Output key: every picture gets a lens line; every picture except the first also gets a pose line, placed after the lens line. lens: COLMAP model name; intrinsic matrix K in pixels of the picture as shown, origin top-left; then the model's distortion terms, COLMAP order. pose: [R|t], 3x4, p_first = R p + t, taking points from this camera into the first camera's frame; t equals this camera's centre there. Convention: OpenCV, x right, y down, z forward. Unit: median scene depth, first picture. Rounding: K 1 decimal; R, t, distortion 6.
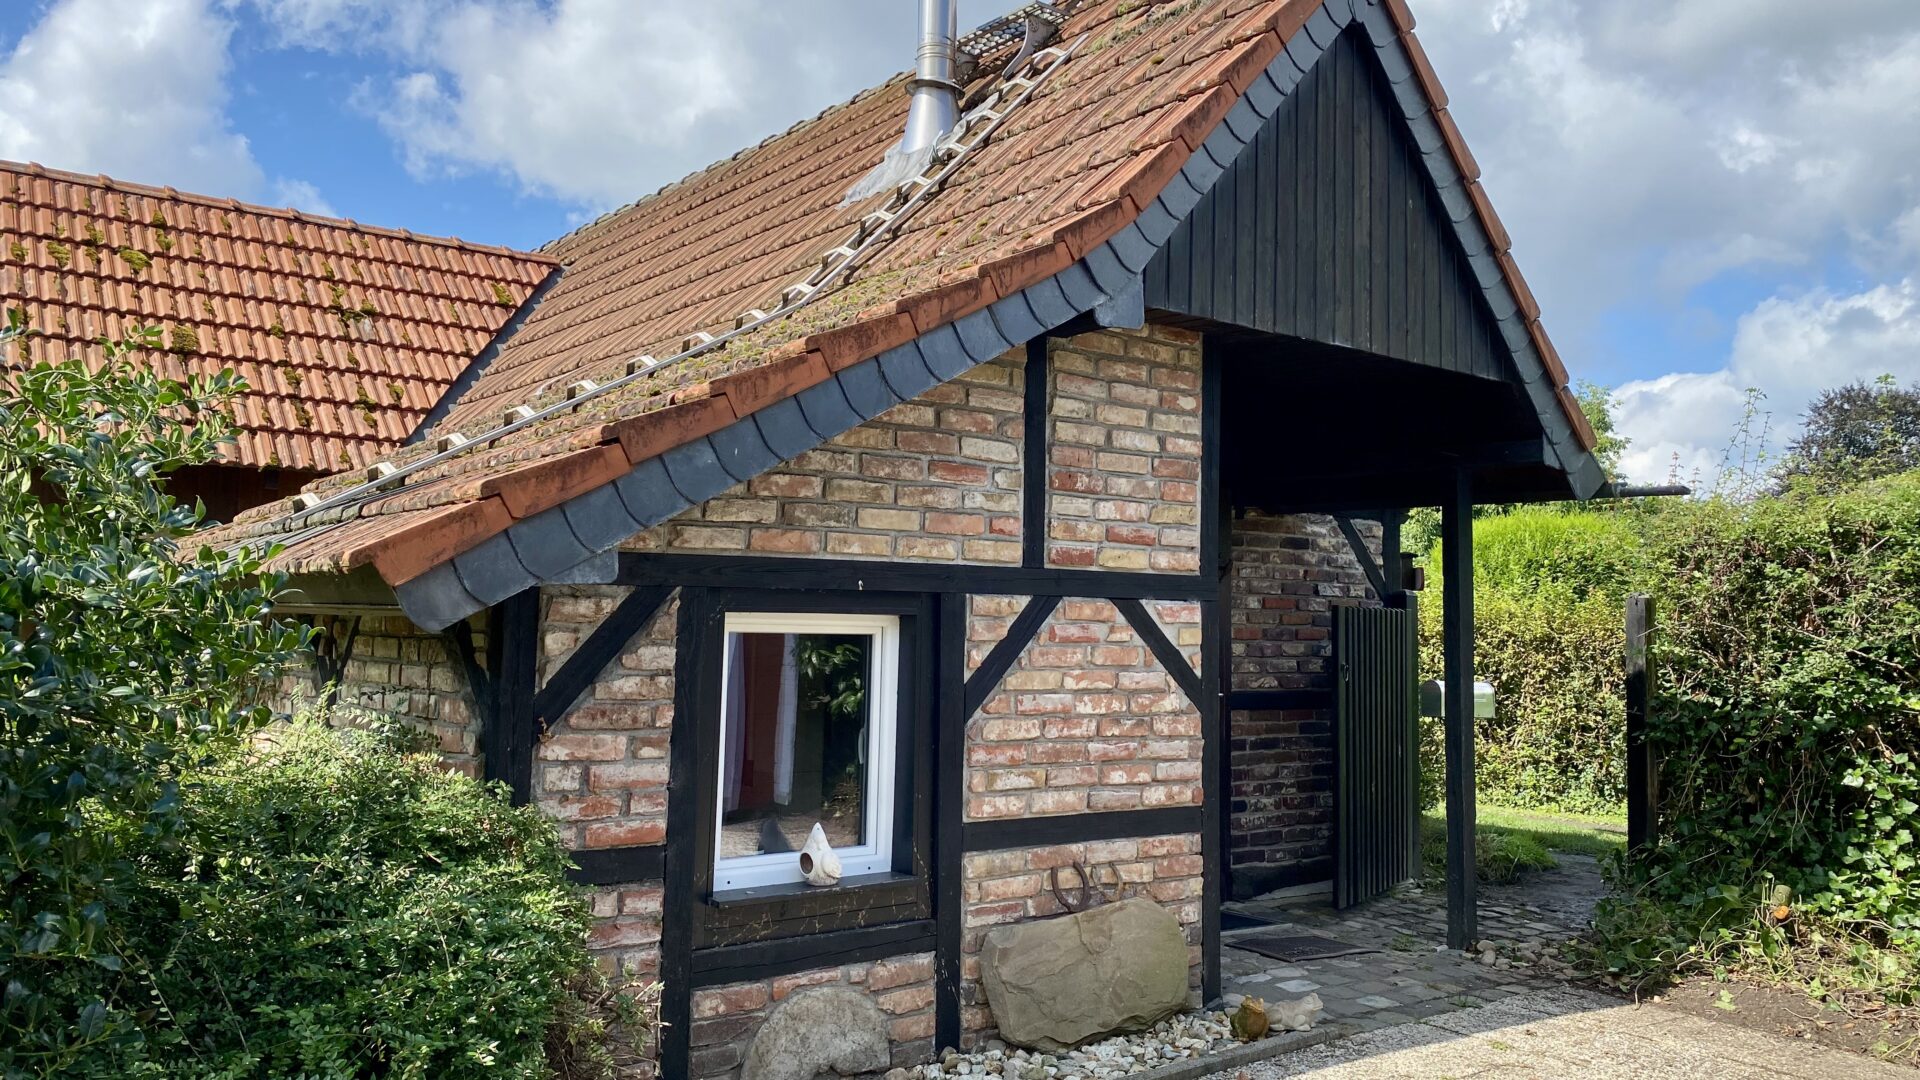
lens RADIAL K [[1410.9, 0, 960.0], [0, 1410.9, 540.0], [0, 0, 1]] dist [0.079157, -0.104760]
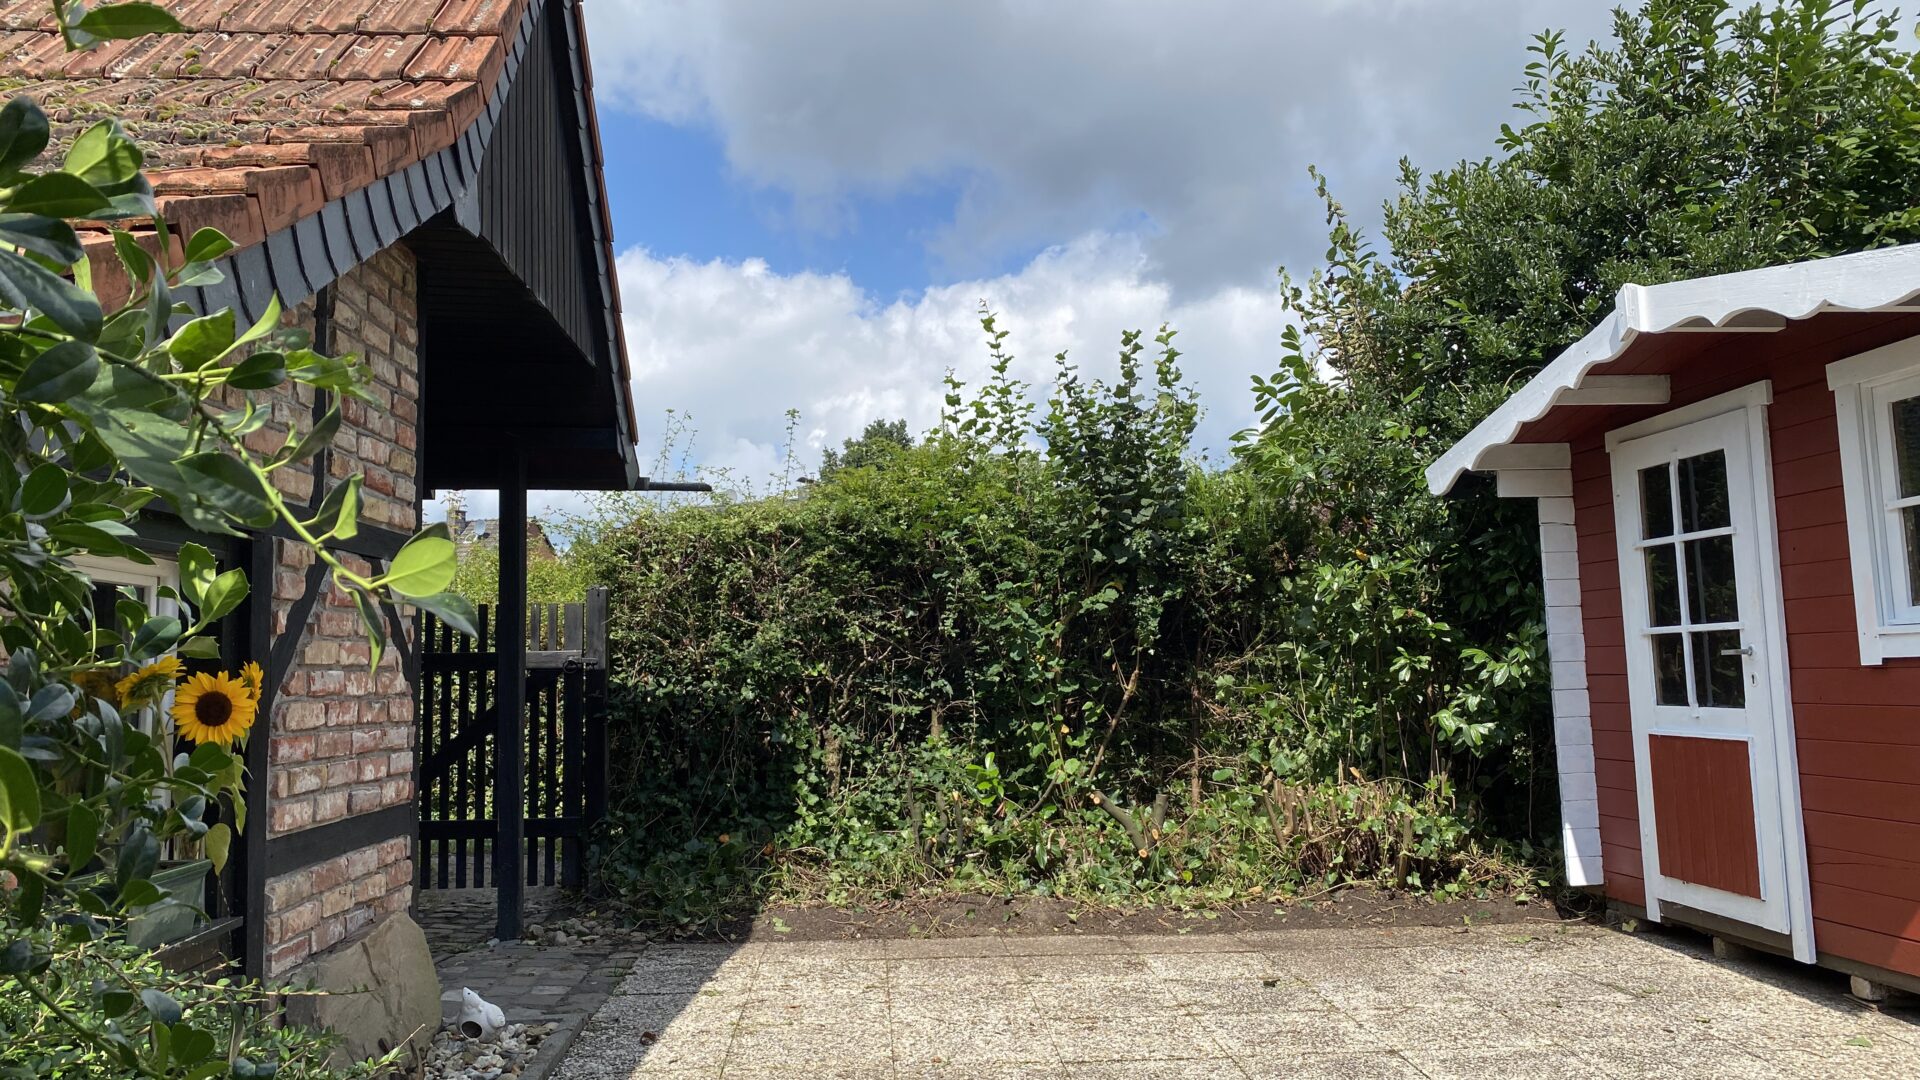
lens RADIAL K [[1410.9, 0, 960.0], [0, 1410.9, 540.0], [0, 0, 1]] dist [0.079157, -0.104760]
pose [[0.605147, 0.046637, 0.794746, -0.343040], [-0.034480, 0.998881, -0.032362, 0.047423], [-0.795367, -0.007819, 0.606078, 0.225318]]
